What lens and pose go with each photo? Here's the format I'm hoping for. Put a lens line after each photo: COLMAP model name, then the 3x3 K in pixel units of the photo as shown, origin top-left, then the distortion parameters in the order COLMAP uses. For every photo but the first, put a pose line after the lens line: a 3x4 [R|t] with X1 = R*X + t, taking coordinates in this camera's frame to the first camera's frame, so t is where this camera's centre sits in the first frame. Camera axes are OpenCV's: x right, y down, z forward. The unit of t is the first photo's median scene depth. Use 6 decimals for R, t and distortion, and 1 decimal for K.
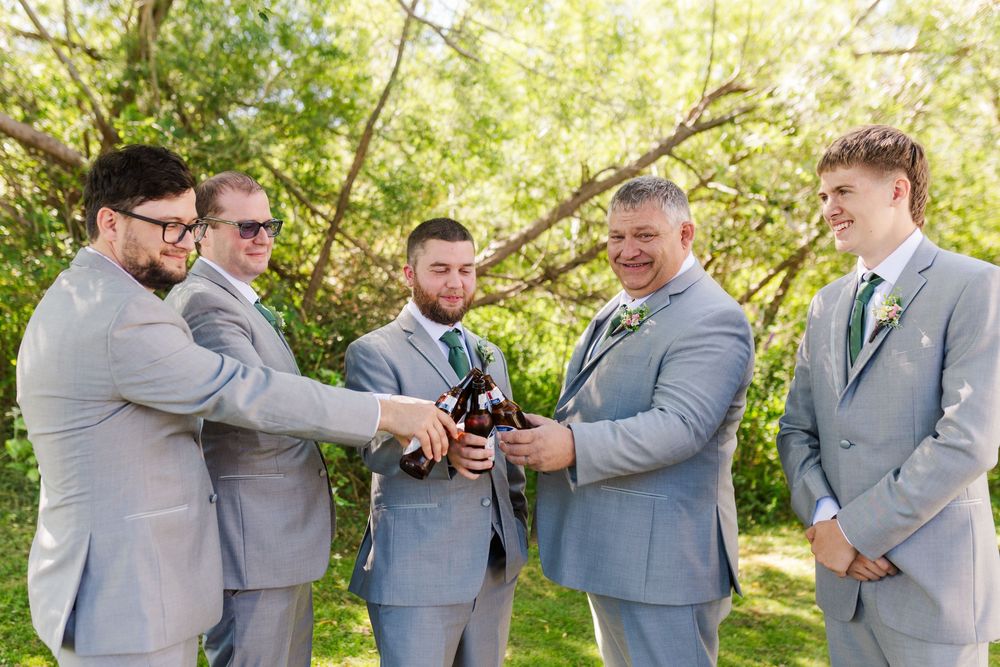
lens RADIAL K [[1018.5, 0, 500.0], [0, 1018.5, 333.5], [0, 0, 1]] dist [-0.004137, 0.013253]
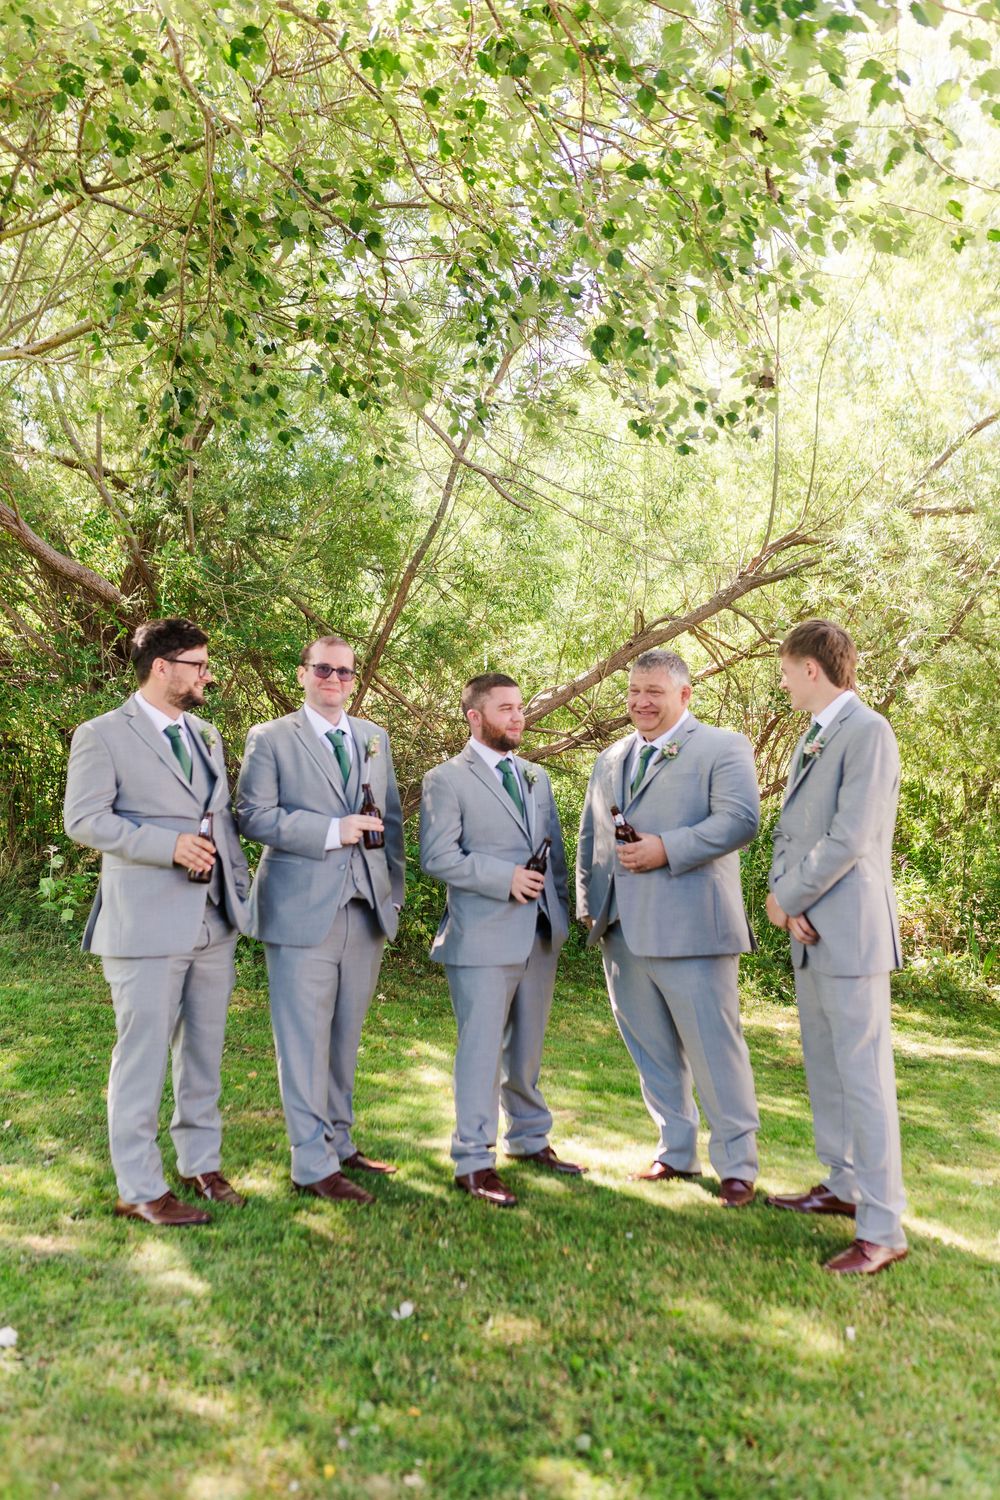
lens RADIAL K [[1527.8, 0, 500.0], [0, 1527.8, 750.0], [0, 0, 1]] dist [-0.004137, 0.013253]
pose [[0.999035, 0.030682, -0.031426, 0.003002], [-0.032293, 0.998120, -0.052098, 0.036982], [0.029769, 0.053063, 0.998147, -0.407958]]
